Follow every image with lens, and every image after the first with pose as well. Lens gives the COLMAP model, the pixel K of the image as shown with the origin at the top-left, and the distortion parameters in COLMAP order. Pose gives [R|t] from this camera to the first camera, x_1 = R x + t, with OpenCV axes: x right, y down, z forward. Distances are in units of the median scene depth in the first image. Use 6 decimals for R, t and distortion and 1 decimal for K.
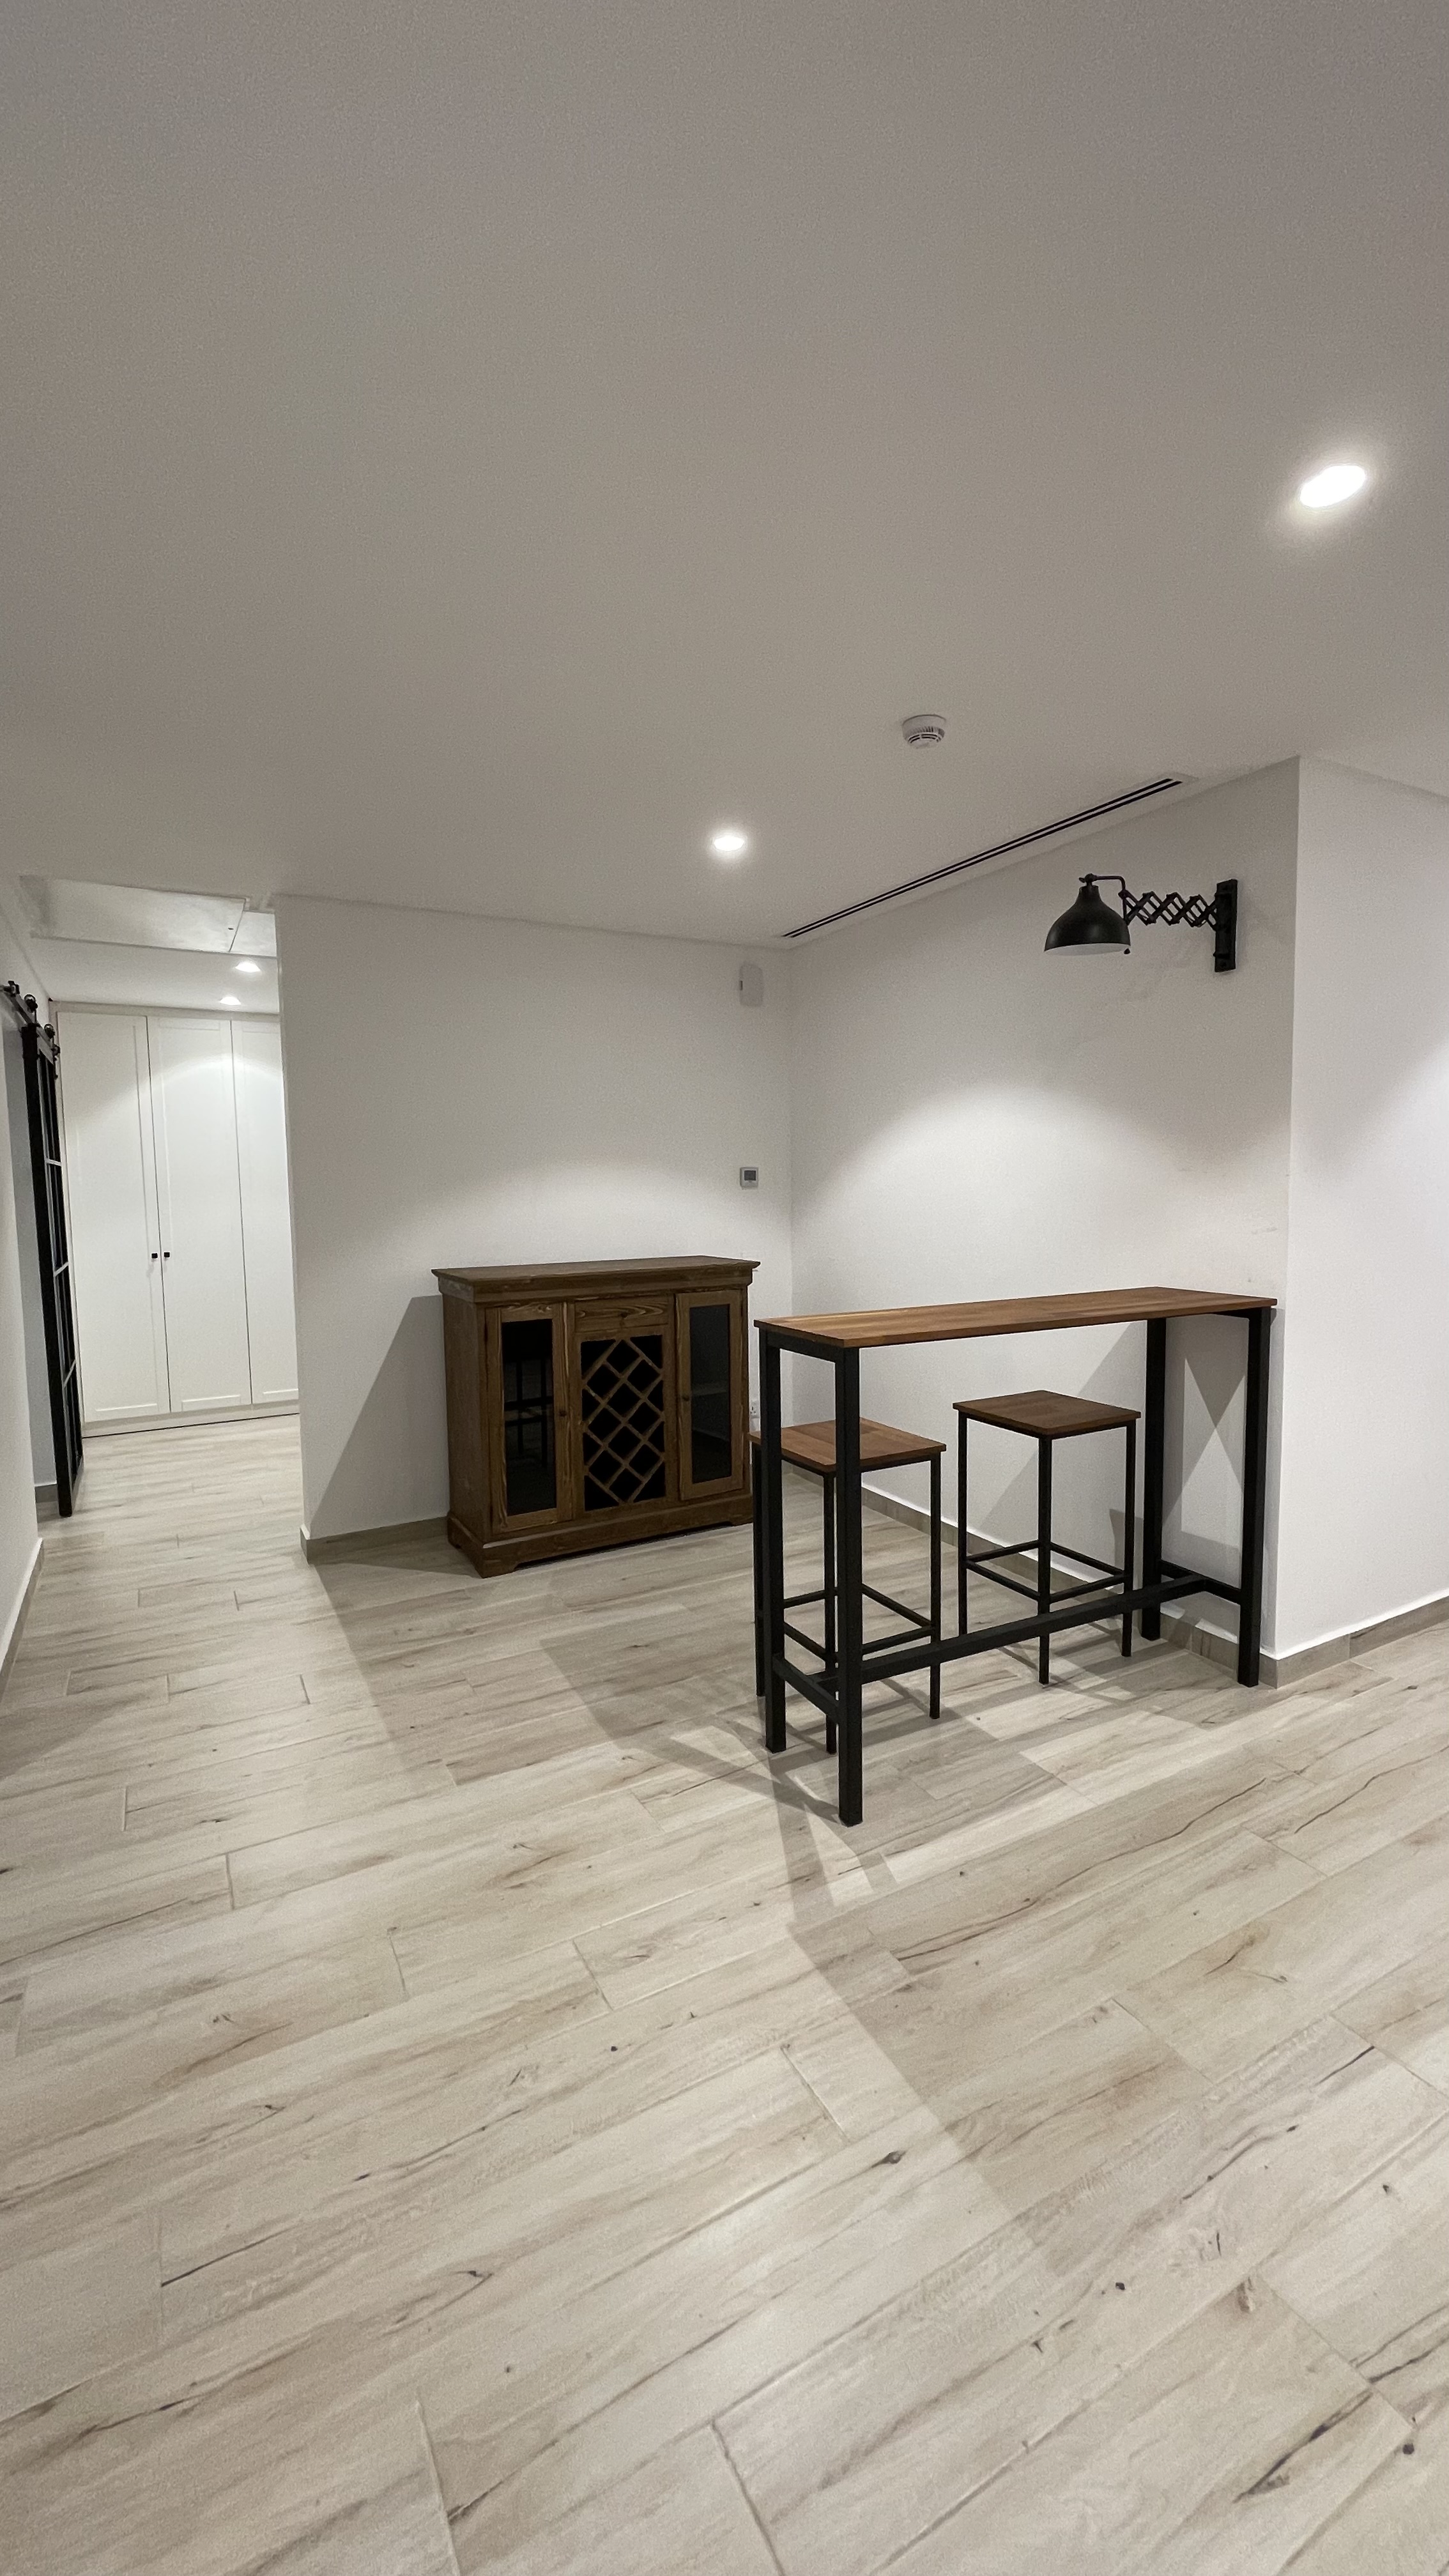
lens RADIAL K [[1037.2, 0, 719.1], [0, 1037.2, 1267.8], [0, 0, 1]] dist [-0.001351, 0.000514]
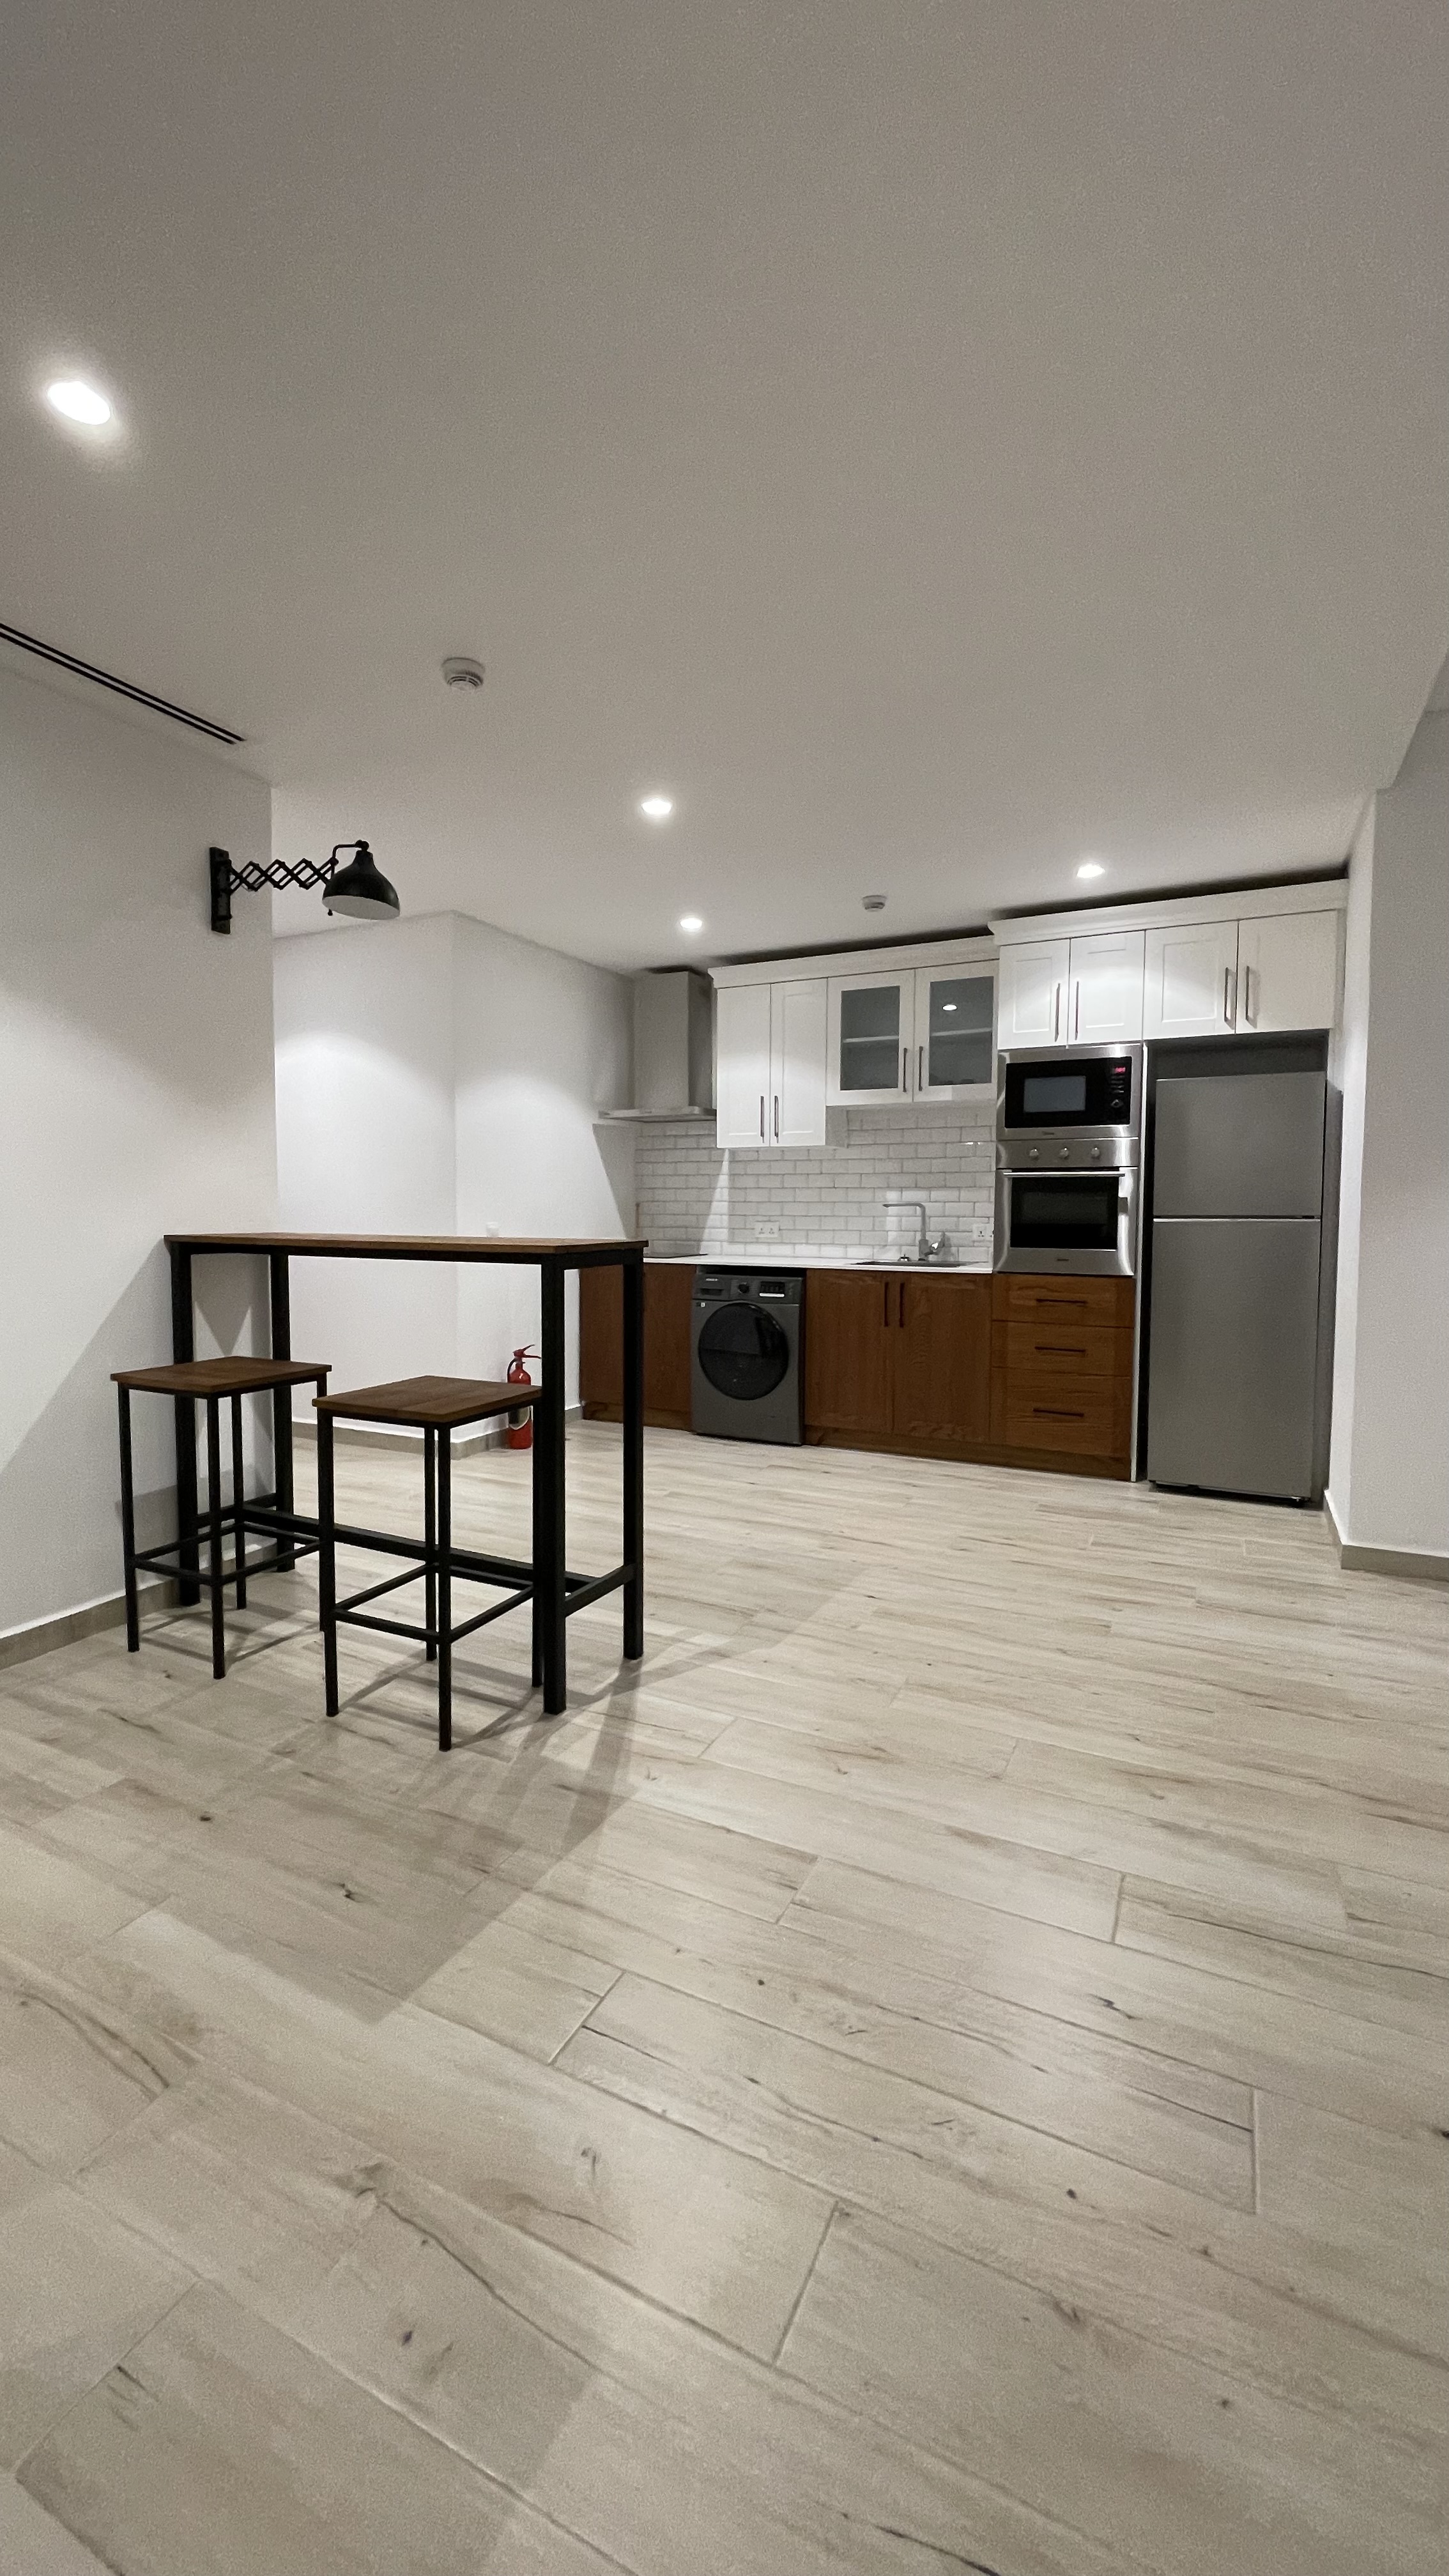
lens RADIAL K [[1037.2, 0, 712.8], [0, 1037.2, 1276.8], [0, 0, 1]] dist [-0.001351, 0.000514]
pose [[-0.566887, -0.043233, 0.822660, -1.085869], [0.076545, 0.991537, 0.104855, -0.008351], [-0.820232, 0.122411, -0.558781, 1.912912]]
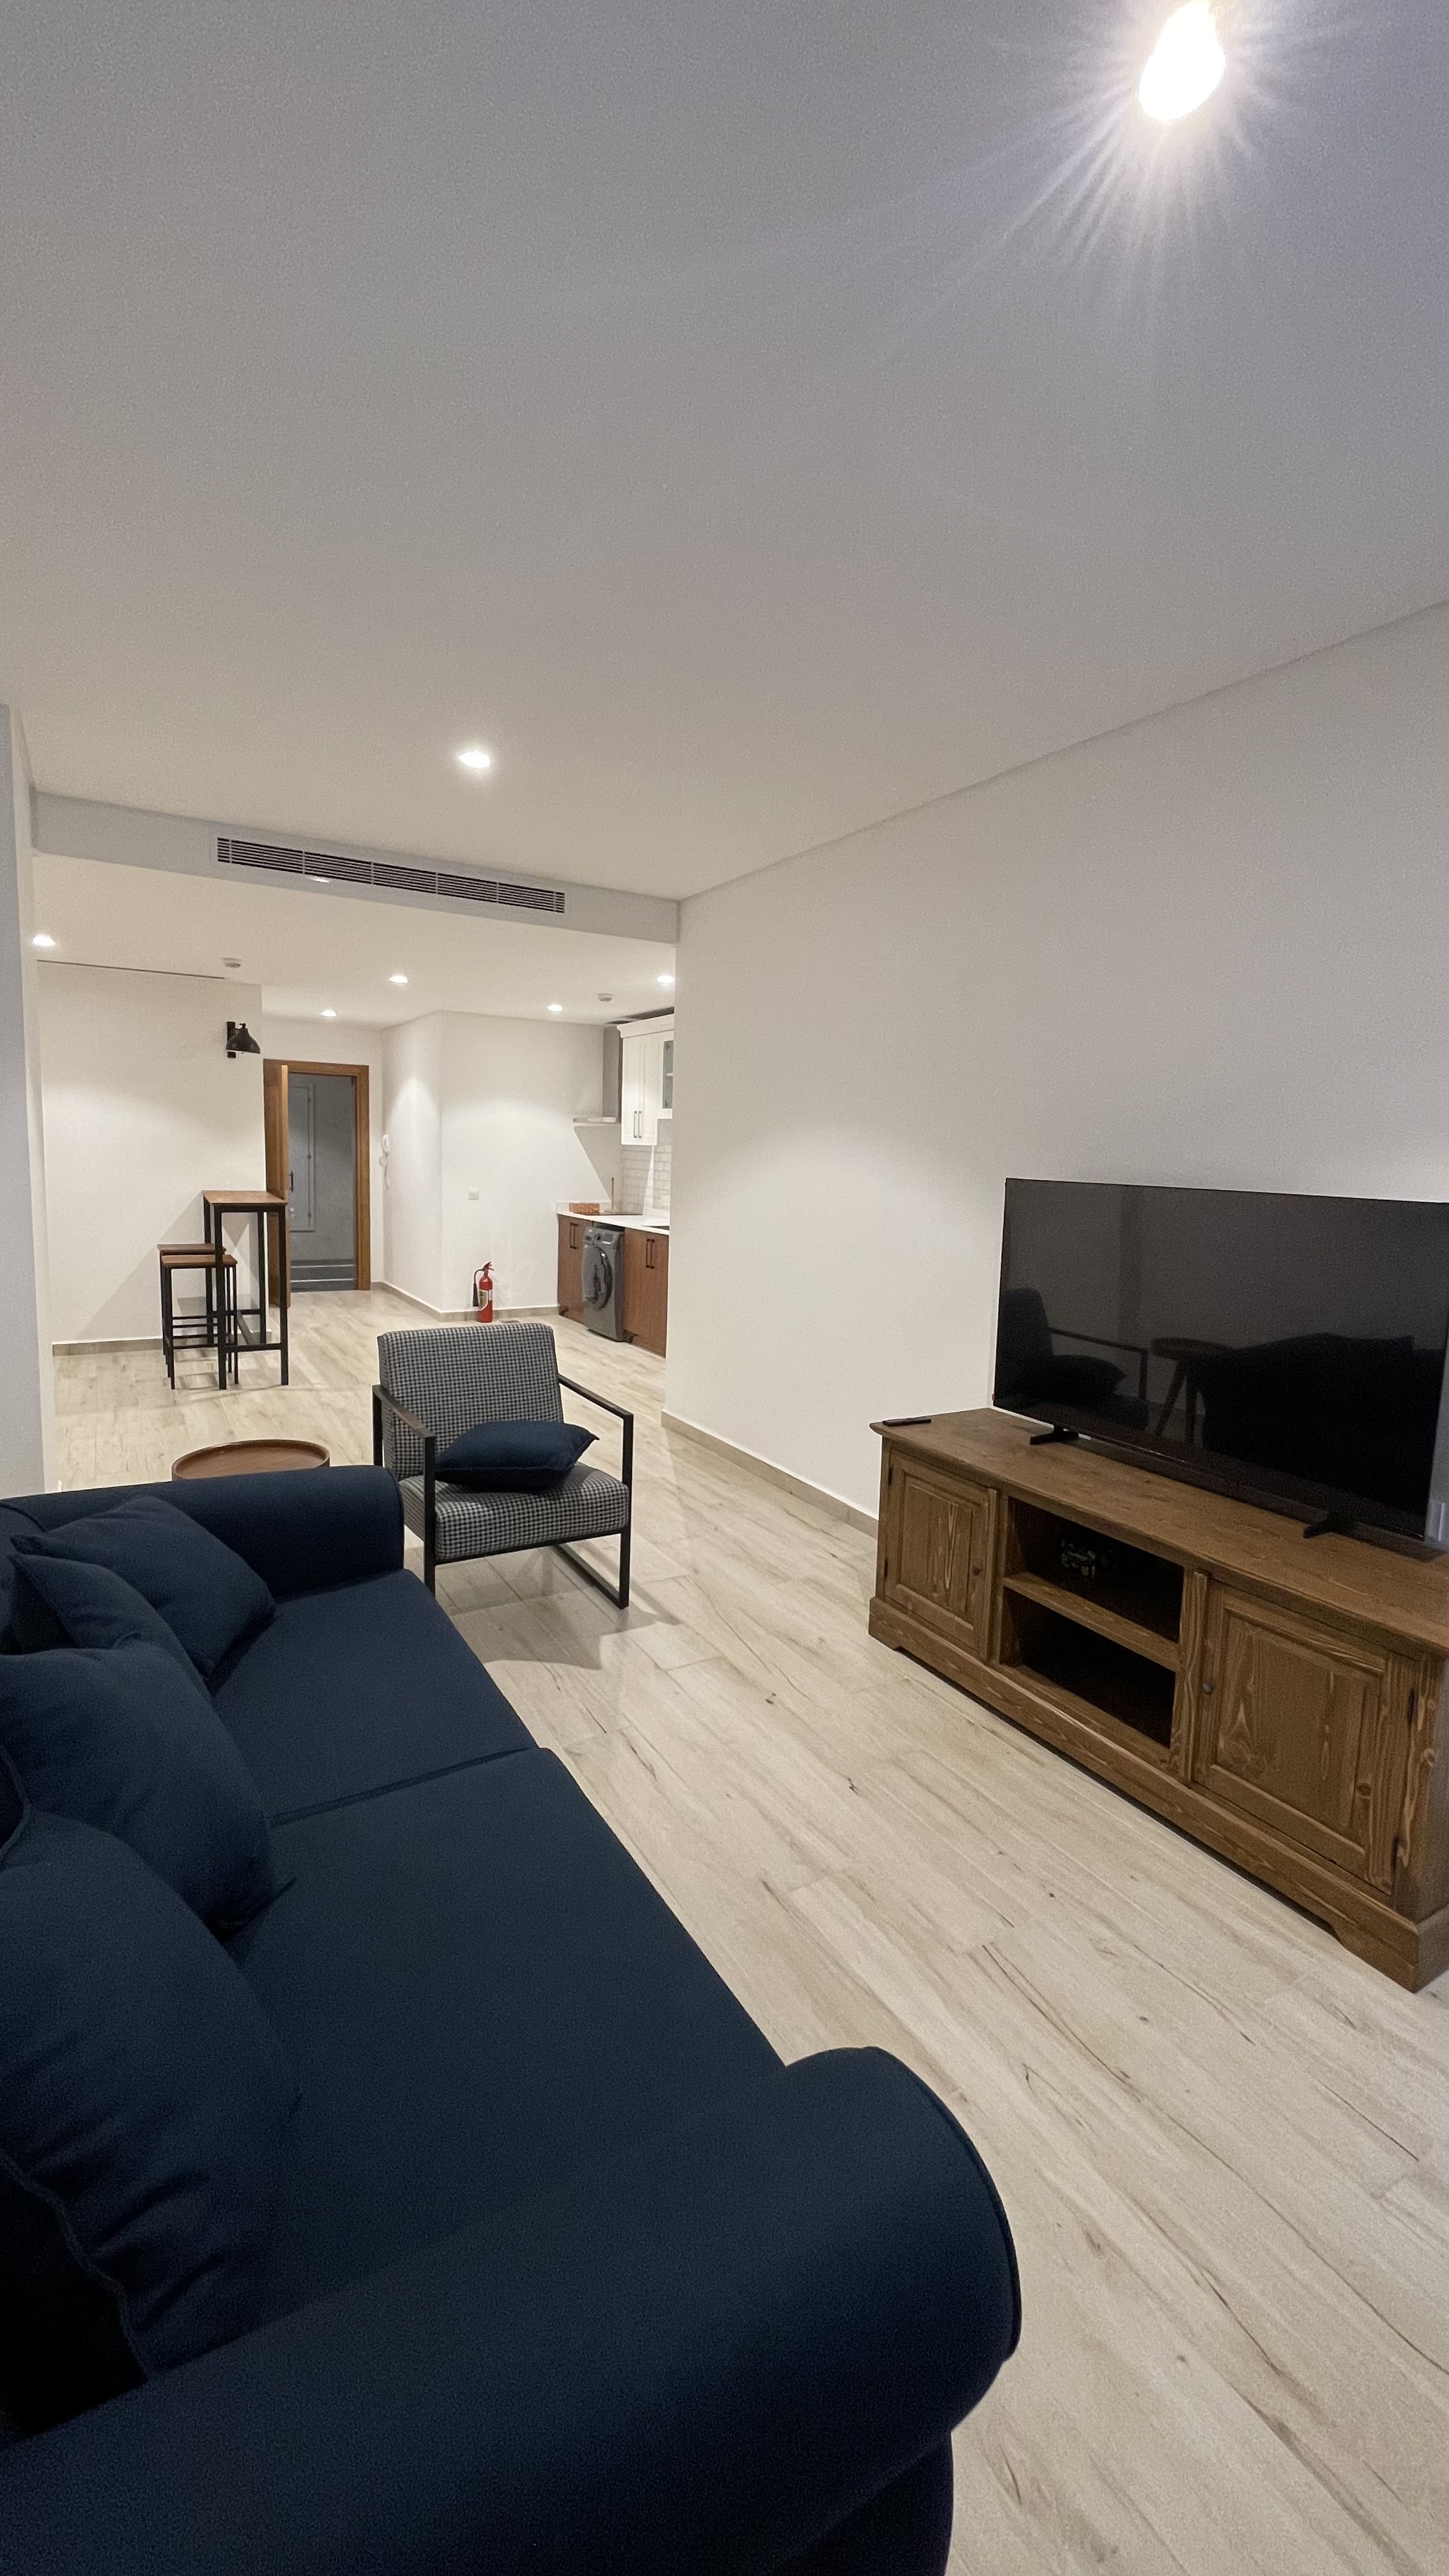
lens RADIAL K [[1037.2, 0, 704.3], [0, 1037.2, 1300.2], [0, 0, 1]] dist [-0.001351, 0.000514]
pose [[-0.017011, -0.132907, 0.990983, -3.191077], [0.057072, 0.989381, 0.133672, 0.026127], [-0.998225, 0.058831, -0.009245, -0.082185]]
